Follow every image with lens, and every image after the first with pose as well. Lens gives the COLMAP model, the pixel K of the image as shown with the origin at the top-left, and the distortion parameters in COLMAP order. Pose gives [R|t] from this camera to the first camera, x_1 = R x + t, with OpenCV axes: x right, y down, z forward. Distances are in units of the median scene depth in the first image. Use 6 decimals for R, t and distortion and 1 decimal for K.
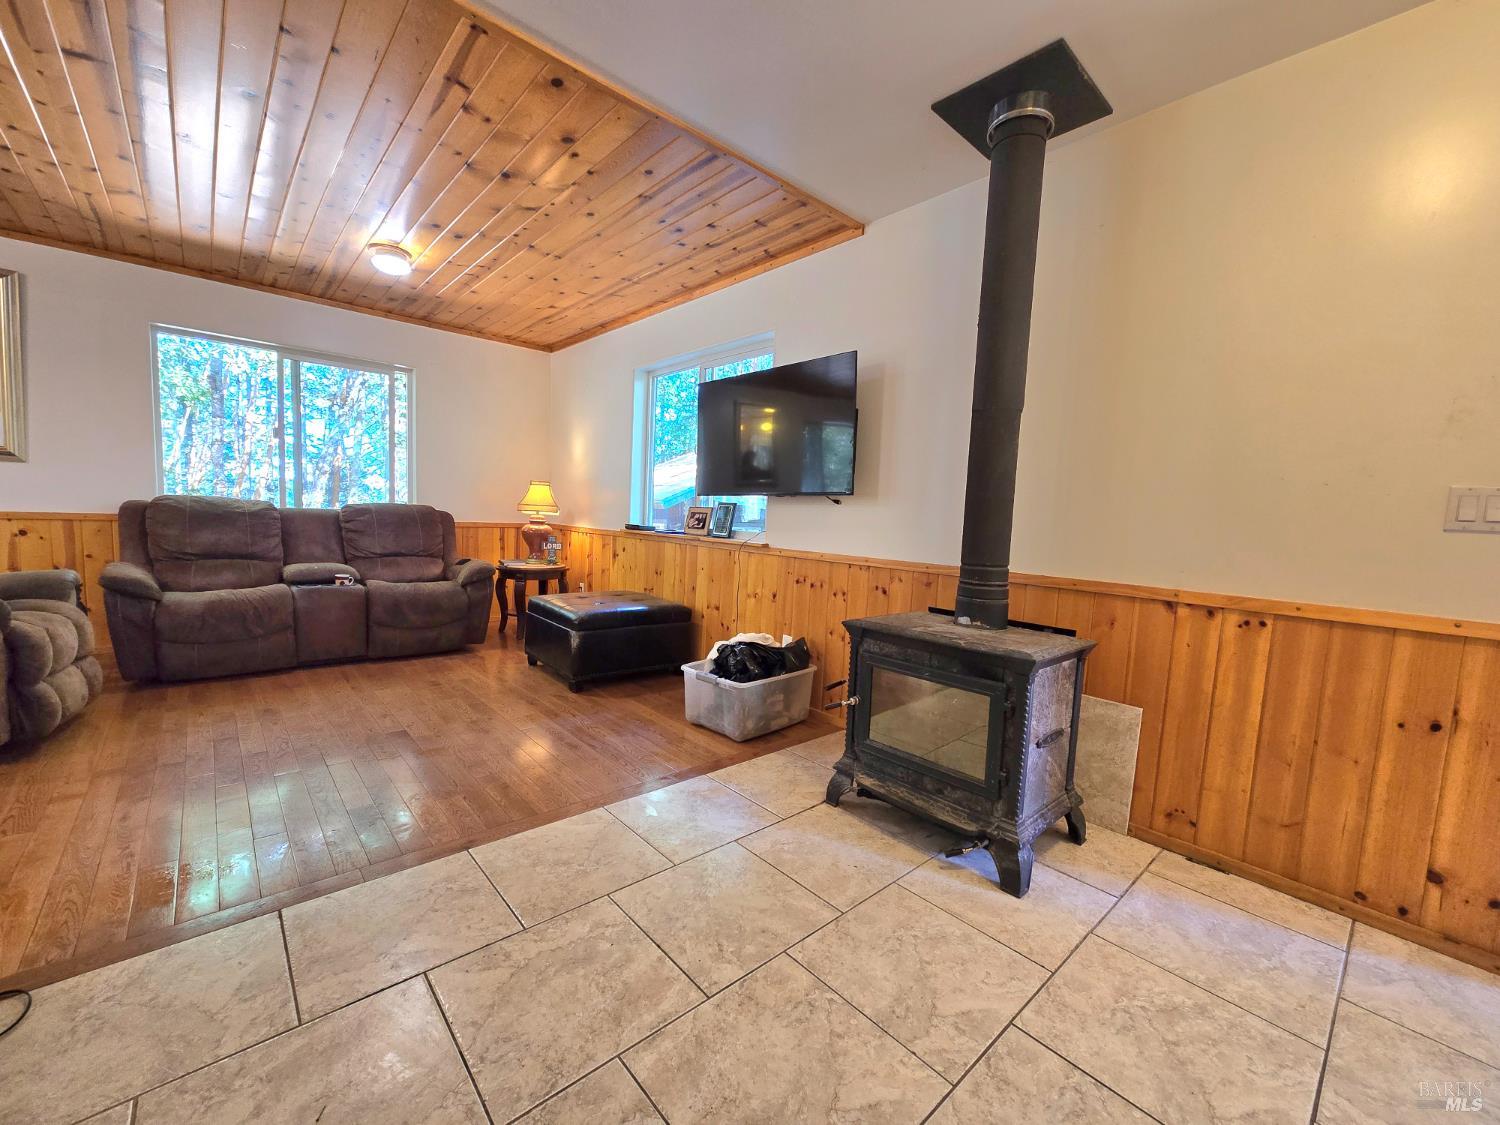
lens RADIAL K [[614.4, 0, 752.0], [0, 614.4, 569.2], [0, 0, 1]] dist [0.000663, -0.000440]
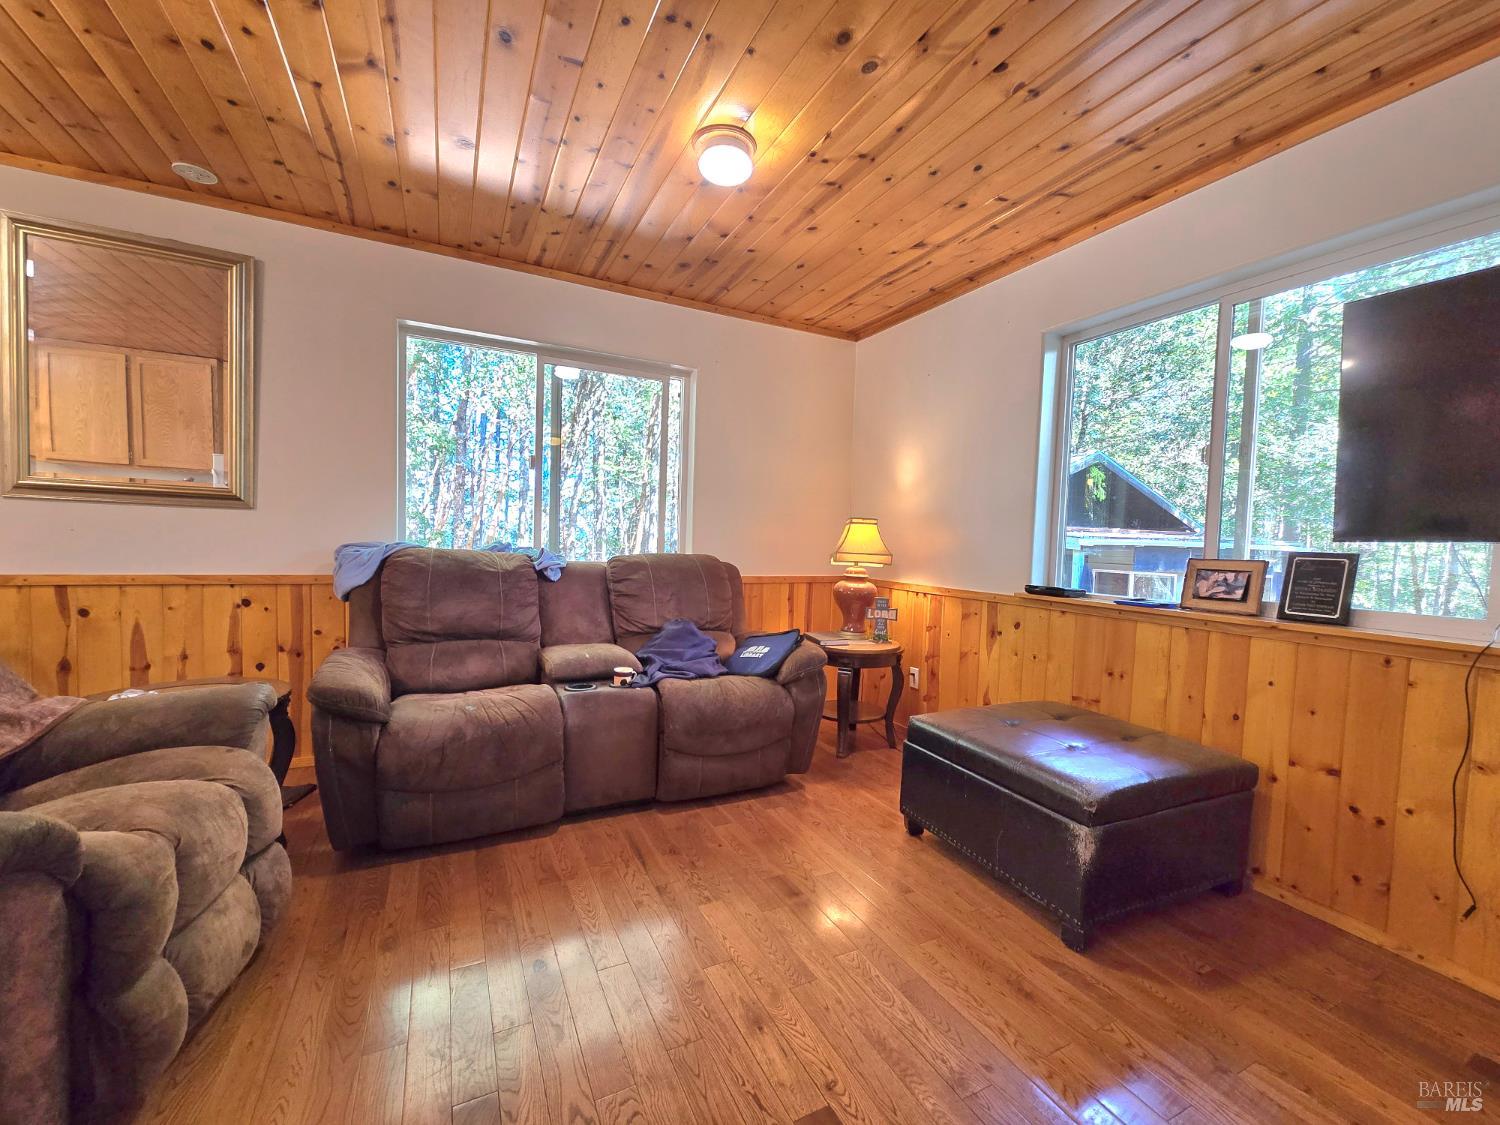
lens RADIAL K [[614.4, 0, 752.0], [0, 614.4, 569.2], [0, 0, 1]] dist [0.000663, -0.000440]
pose [[0.965608, -0.001555, -0.259998, -0.350916], [-0.012286, 0.998592, -0.051604, -0.061291], [0.259712, 0.053023, 0.964229, 0.385994]]
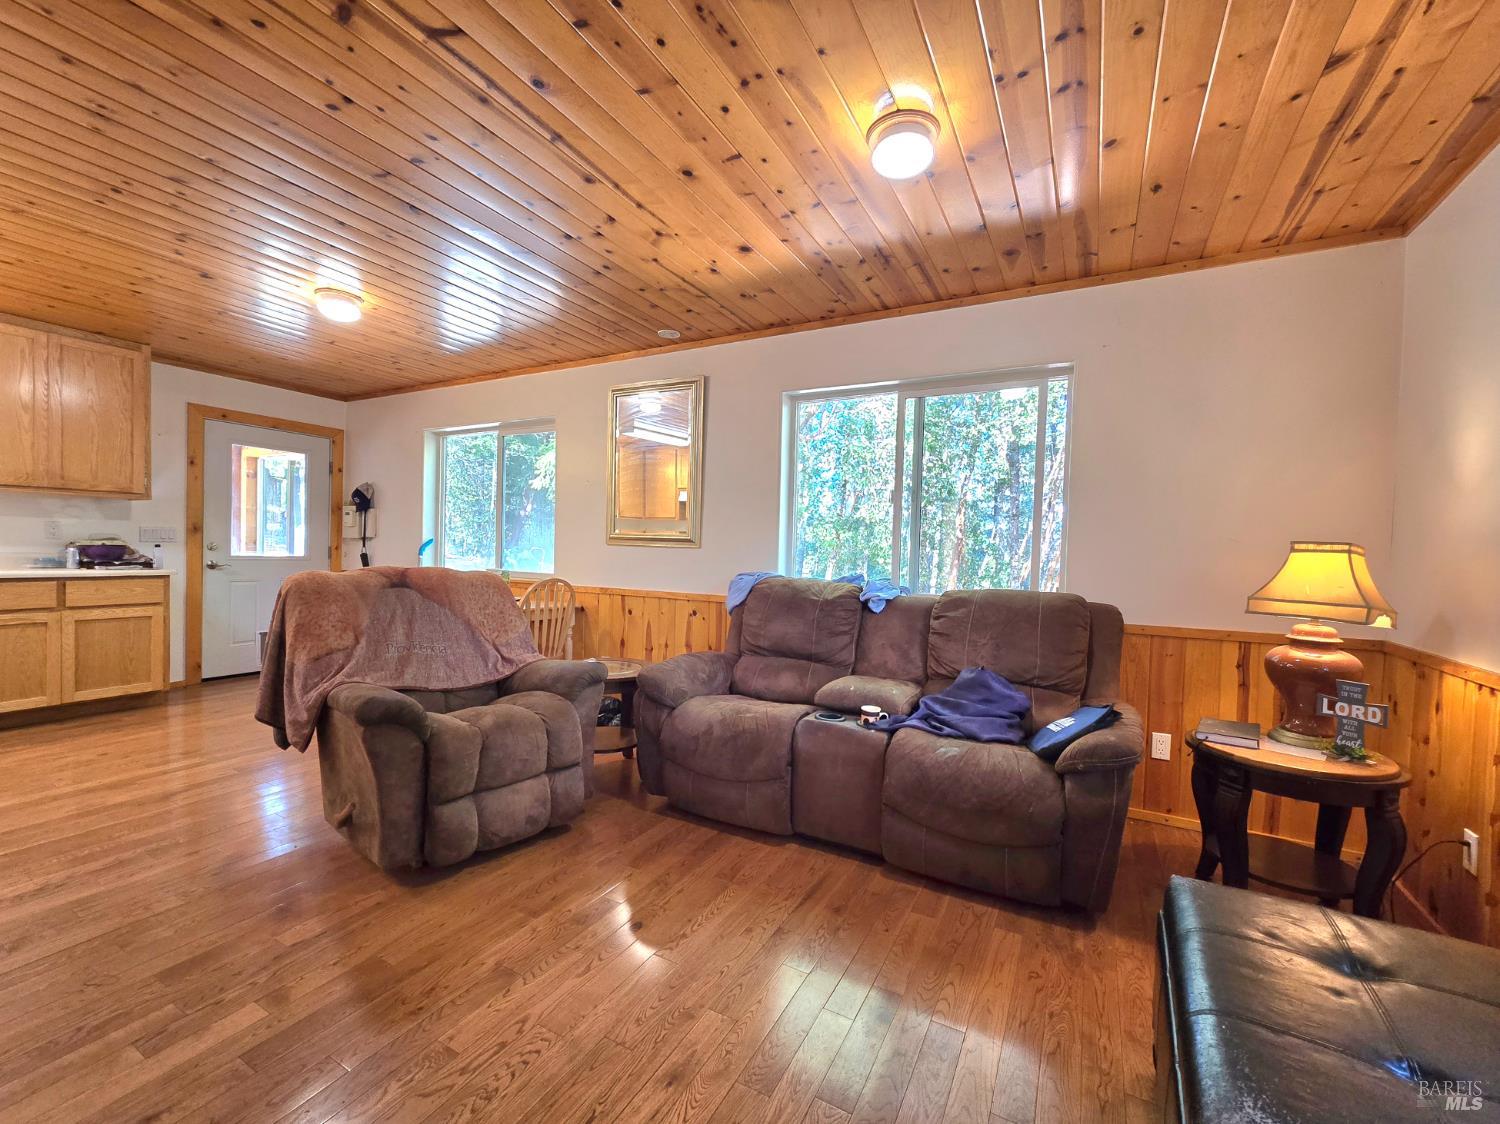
lens RADIAL K [[627.4, 0, 744.7], [0, 627.4, 568.1], [0, 0, 1]] dist [0.000388, -0.000107]
pose [[0.334123, -0.008788, -0.942489, -0.104193], [-0.098257, 0.994183, -0.044104, -0.086801], [0.937394, 0.107343, 0.331316, 0.627361]]
